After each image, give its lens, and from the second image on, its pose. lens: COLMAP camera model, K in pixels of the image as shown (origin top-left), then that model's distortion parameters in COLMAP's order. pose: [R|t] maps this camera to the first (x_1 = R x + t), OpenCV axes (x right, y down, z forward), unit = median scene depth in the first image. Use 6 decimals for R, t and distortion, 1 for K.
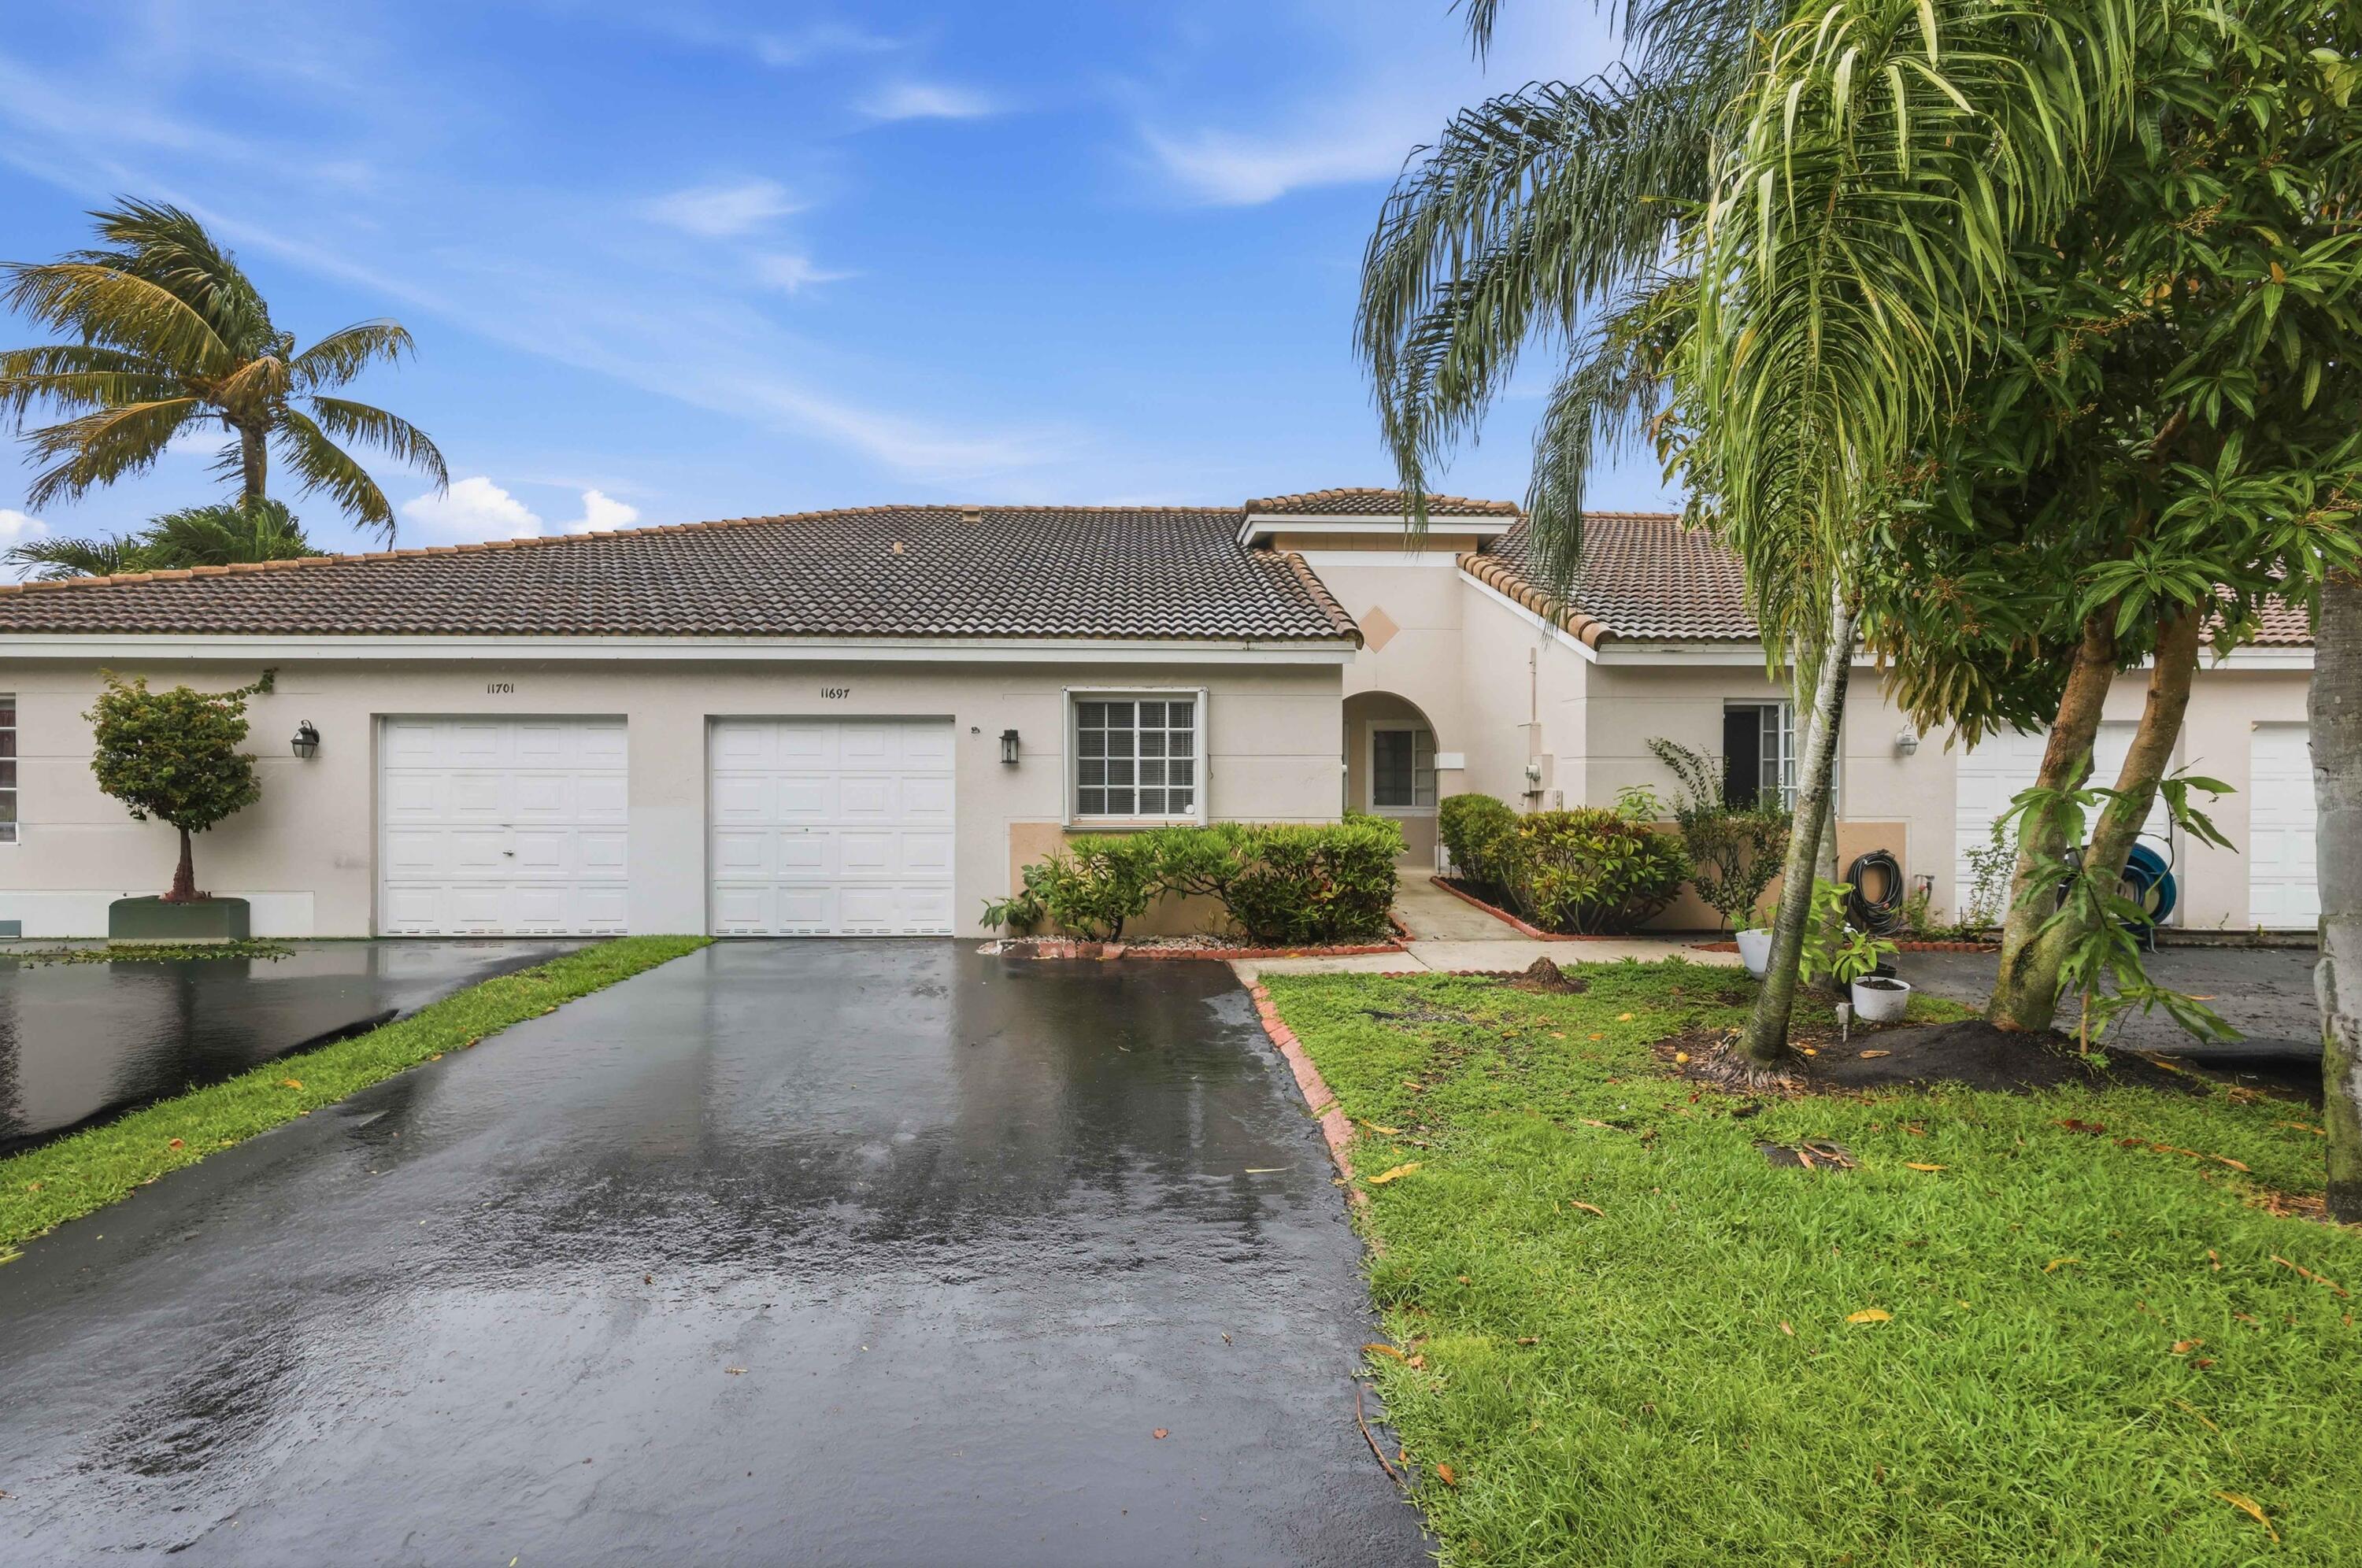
lens RADIAL K [[1095.4, 0, 1181.0], [0, 1095.4, 778.8], [0, 0, 1]] dist [0.000575, -0.000552]
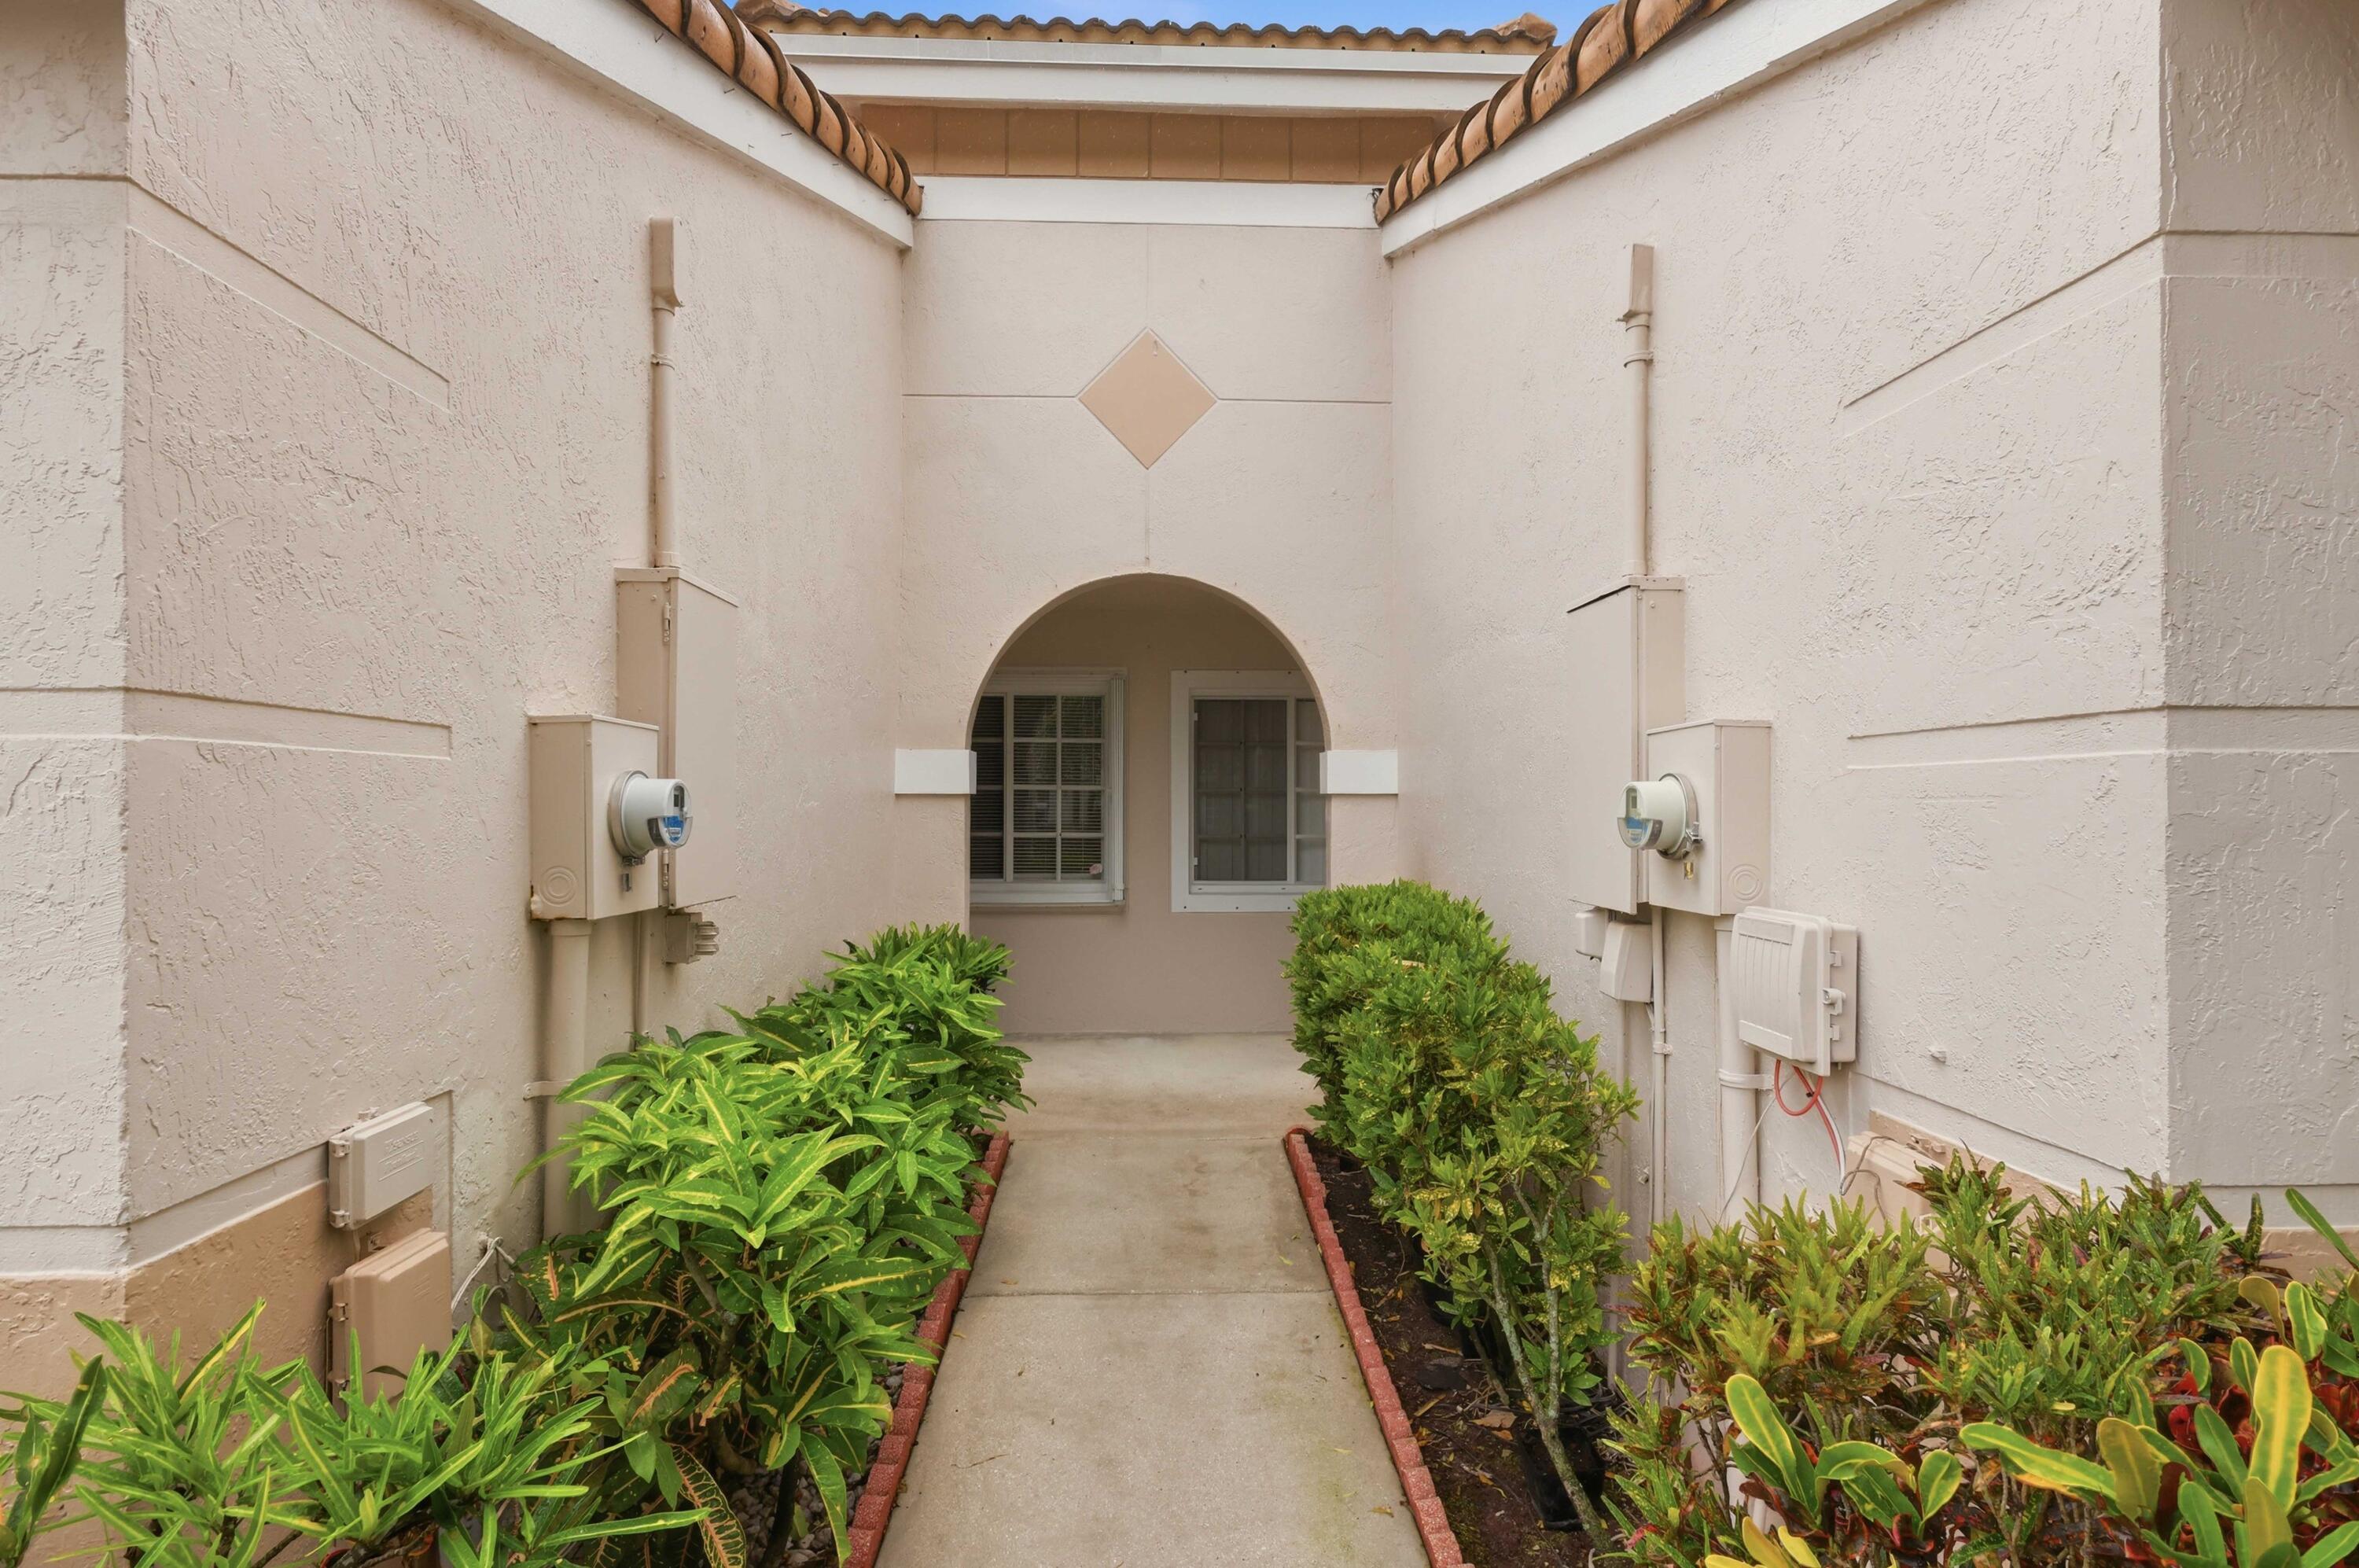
lens RADIAL K [[1099.9, 0, 1180.8], [0, 1099.9, 789.7], [0, 0, 1]] dist [0.000764, 0.000132]
pose [[0.999993, 0.002021, -0.003056, 0.262081], [-0.002053, 0.999944, -0.010348, -0.009478], [0.003035, 0.010354, 0.999942, 0.892087]]
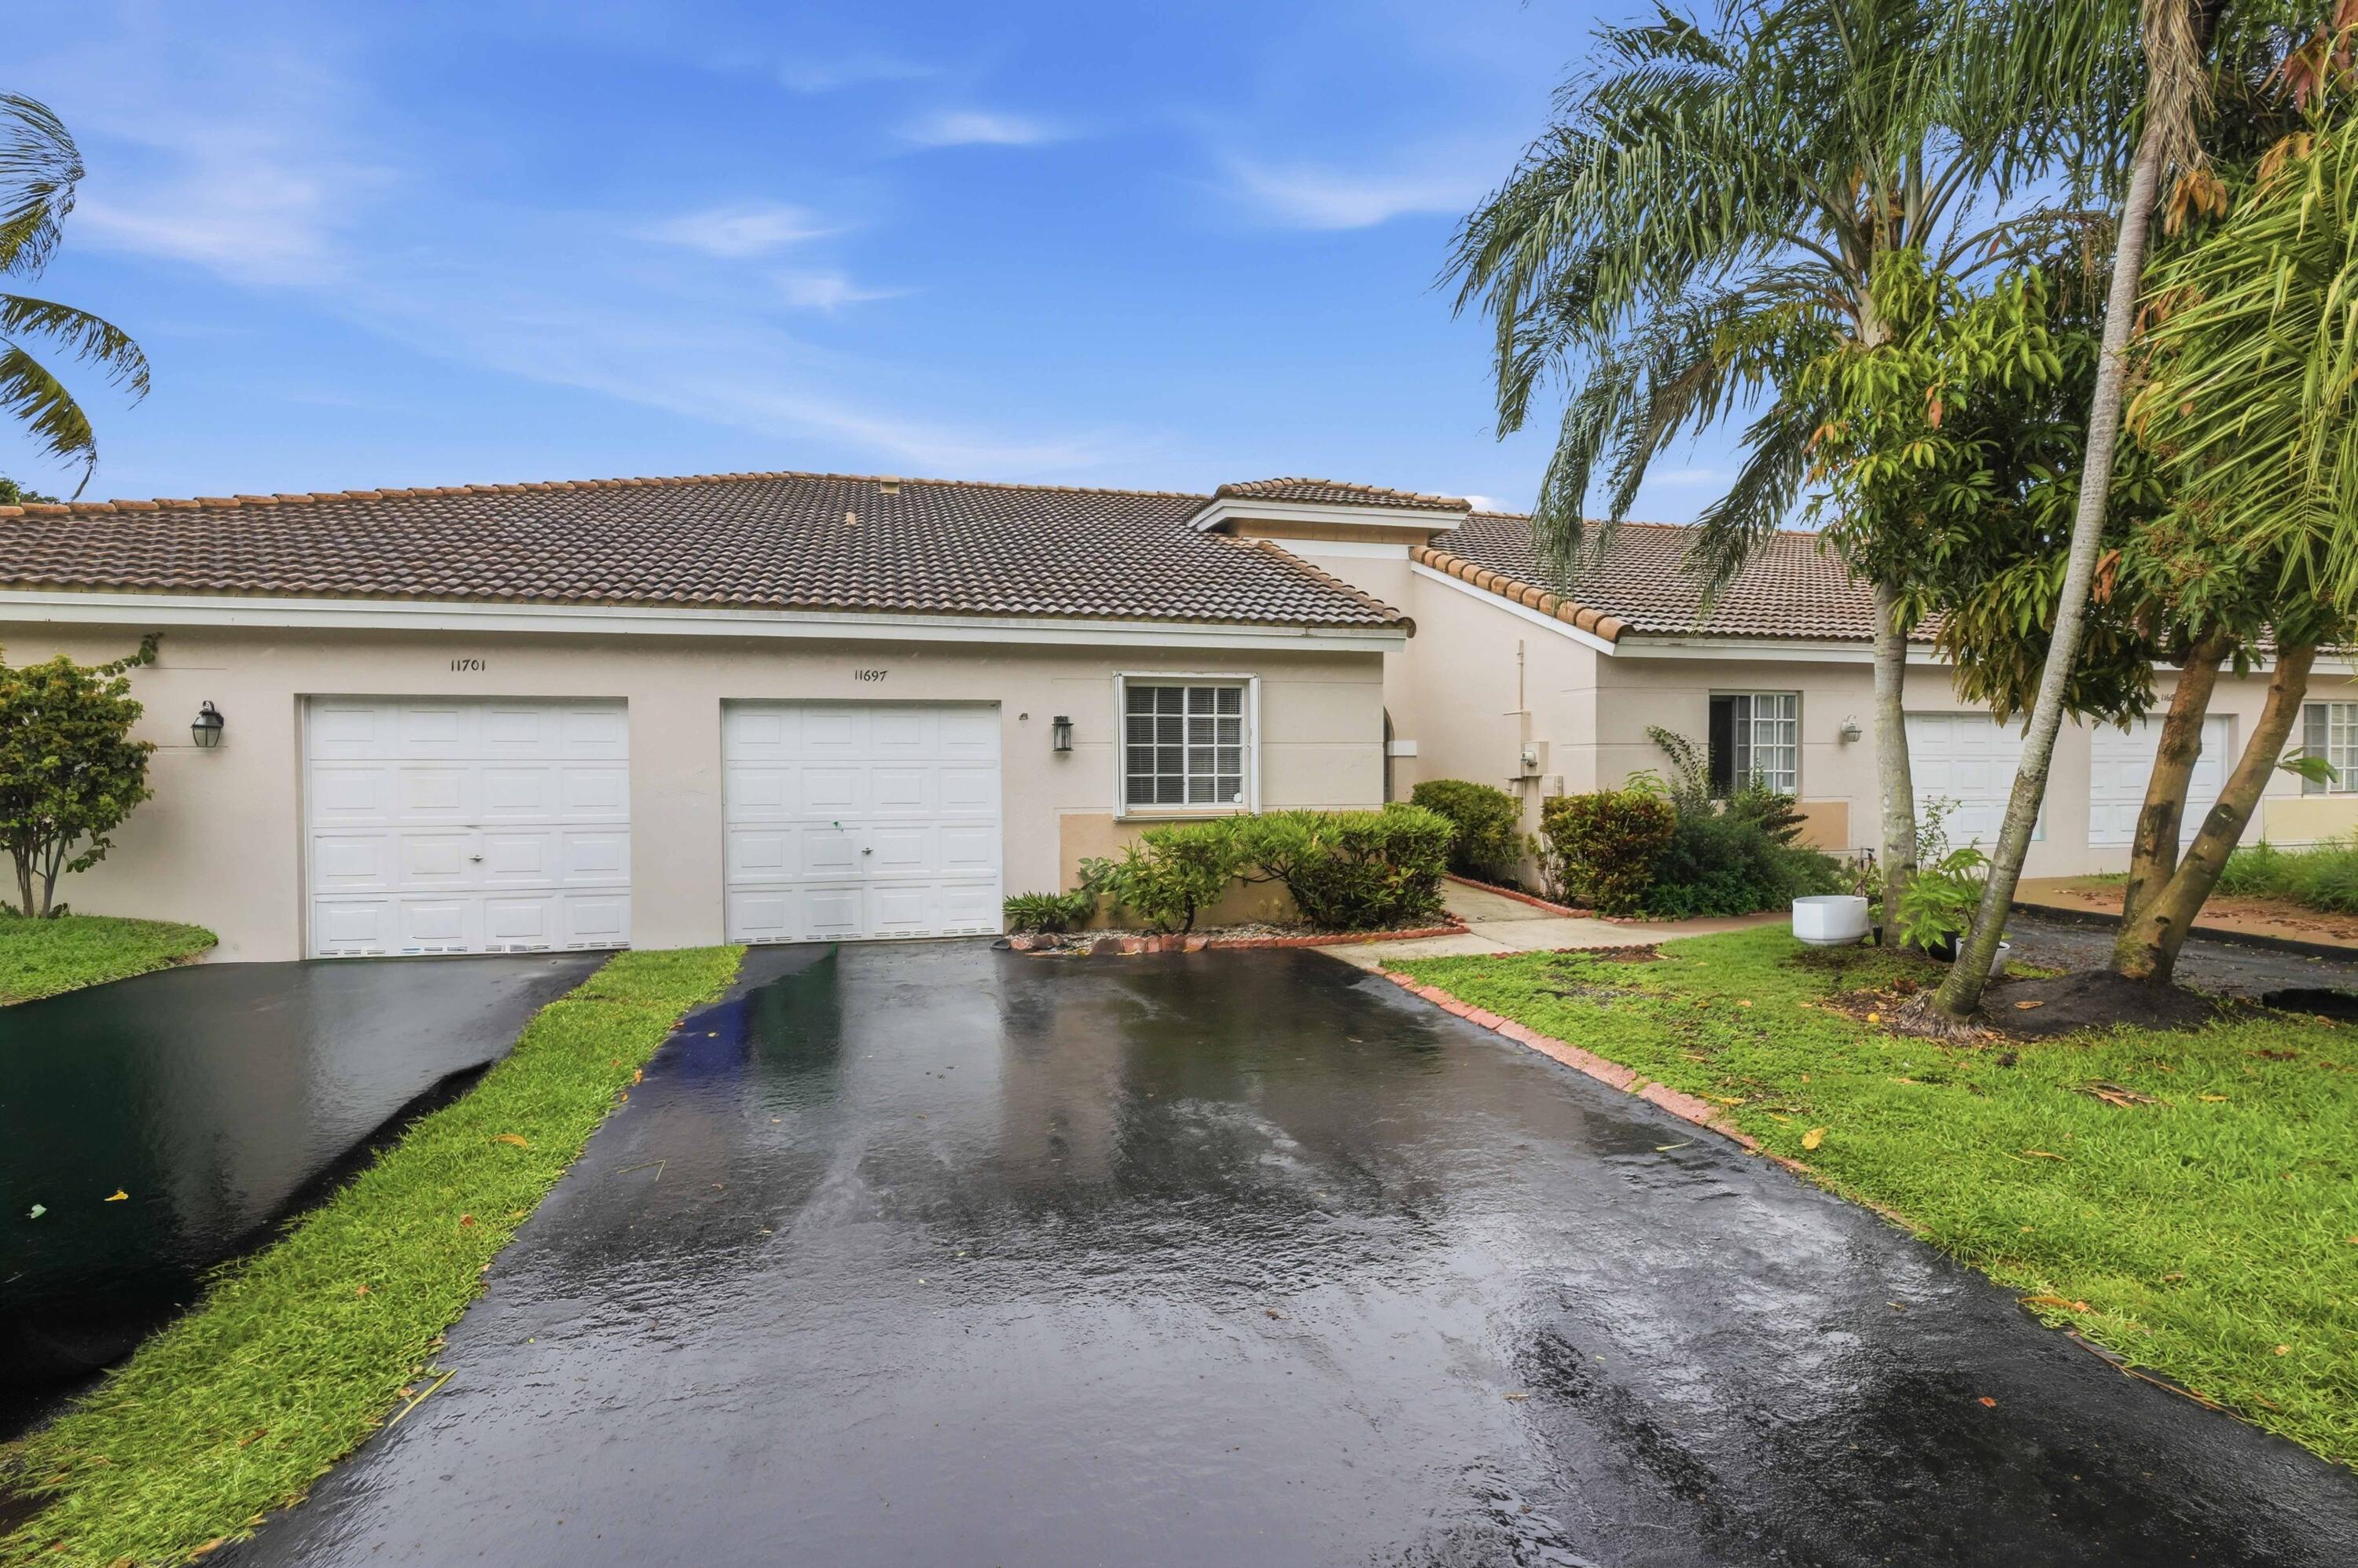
lens RADIAL K [[1099.4, 0, 1180.3], [0, 1099.4, 789.7], [0, 0, 1]] dist [0.000764, 0.000132]
pose [[0.976707, -0.010613, 0.214313, -0.257572], [0.006386, 0.999771, 0.020409, 0.000472], [-0.214480, -0.018565, 0.976552, 0.045898]]
